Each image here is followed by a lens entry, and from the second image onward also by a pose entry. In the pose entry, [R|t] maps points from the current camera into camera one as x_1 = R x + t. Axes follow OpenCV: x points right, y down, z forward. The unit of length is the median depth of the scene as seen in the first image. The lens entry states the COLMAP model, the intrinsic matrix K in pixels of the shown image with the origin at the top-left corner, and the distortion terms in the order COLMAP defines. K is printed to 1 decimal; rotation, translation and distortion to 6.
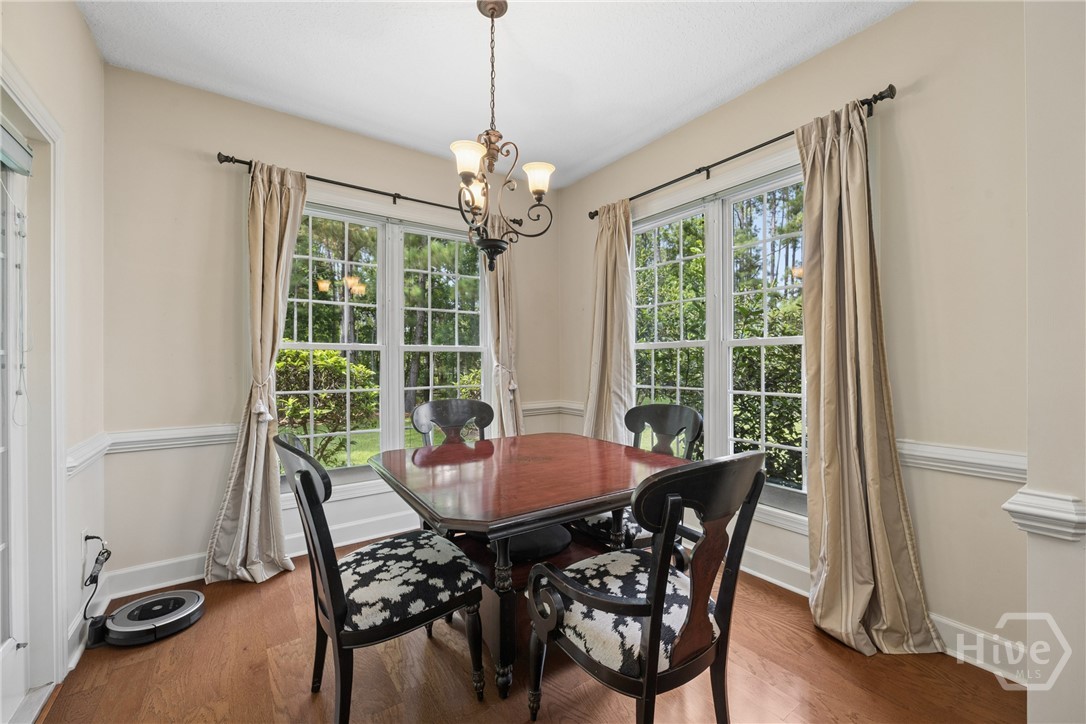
lens RADIAL K [[427.6, 0, 533.9], [0, 427.6, 365.7], [0, 0, 1]] dist [-0.008214, 0.001147]
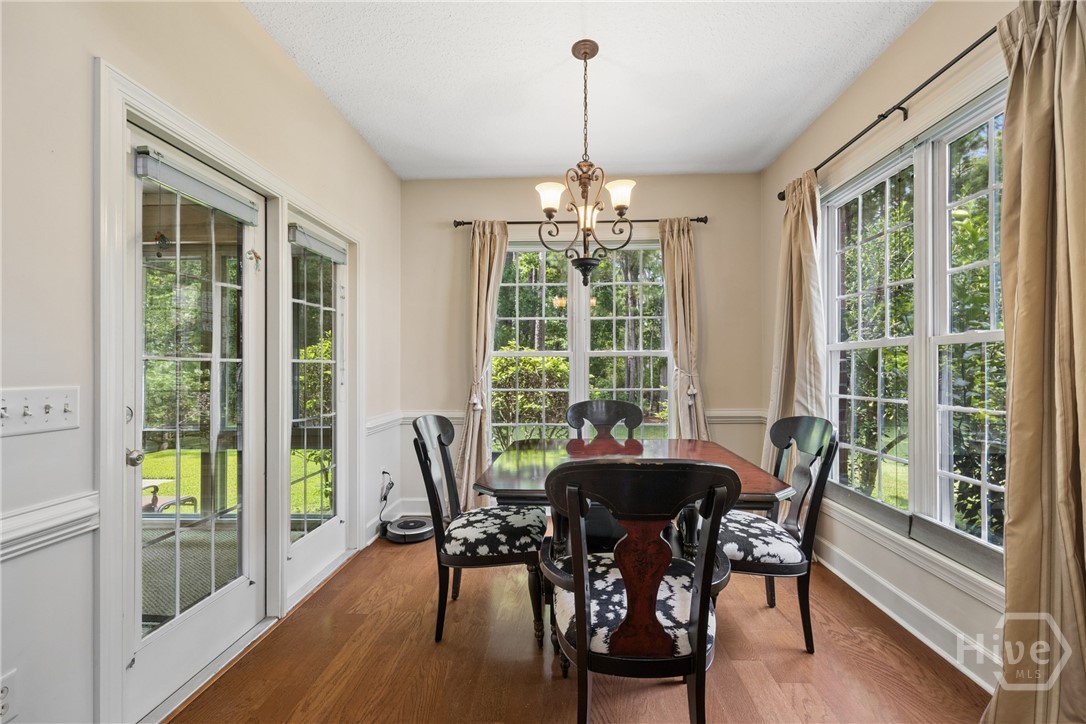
lens RADIAL K [[427.6, 0, 532.7], [0, 427.6, 369.2], [0, 0, 1]] dist [-0.008214, 0.001147]
pose [[0.797797, 0.002220, -0.602922, 0.474771], [-0.001763, 0.999998, 0.001348, -0.003812], [0.602924, -0.000013, 0.797799, 0.016381]]
